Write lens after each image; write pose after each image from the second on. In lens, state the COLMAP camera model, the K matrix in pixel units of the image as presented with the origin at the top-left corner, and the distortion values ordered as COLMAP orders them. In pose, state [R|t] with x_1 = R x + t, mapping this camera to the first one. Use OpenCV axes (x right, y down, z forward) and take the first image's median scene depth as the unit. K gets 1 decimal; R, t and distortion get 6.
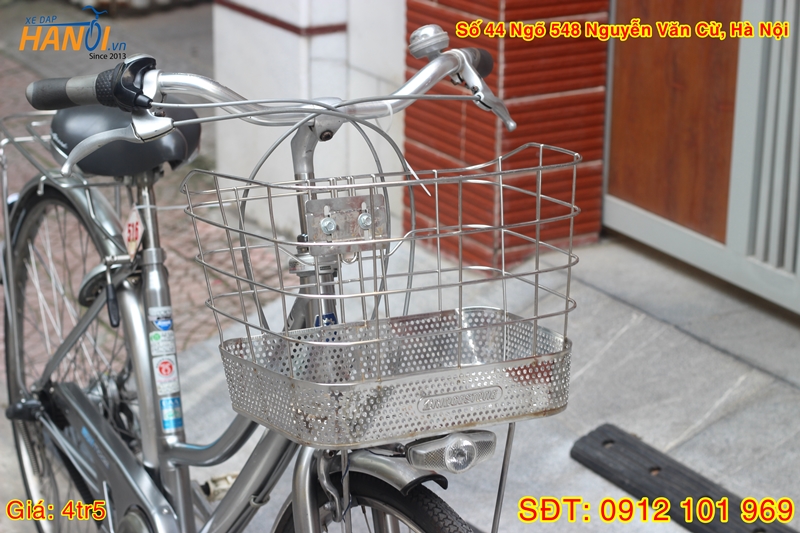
lens RADIAL K [[1918.8, 0, 400.0], [0, 1918.8, 266.5], [0, 0, 1]] dist [-0.153911, 0.465901]
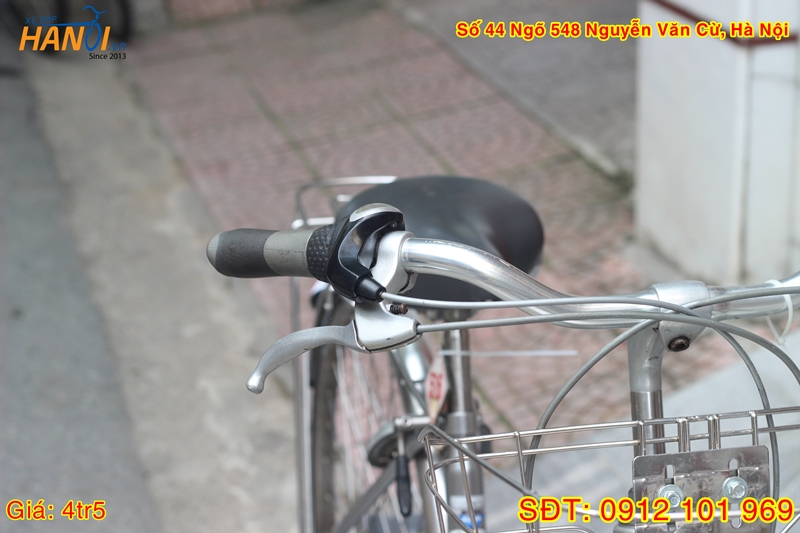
lens RADIAL K [[1918.8, 0, 400.0], [0, 1918.8, 266.5], [0, 0, 1]] dist [-0.153911, 0.465901]
pose [[0.968091, 0.059341, -0.243470, 0.022336], [-0.051115, 0.997893, 0.039973, -0.112967], [0.245329, -0.026252, 0.969084, 0.388894]]
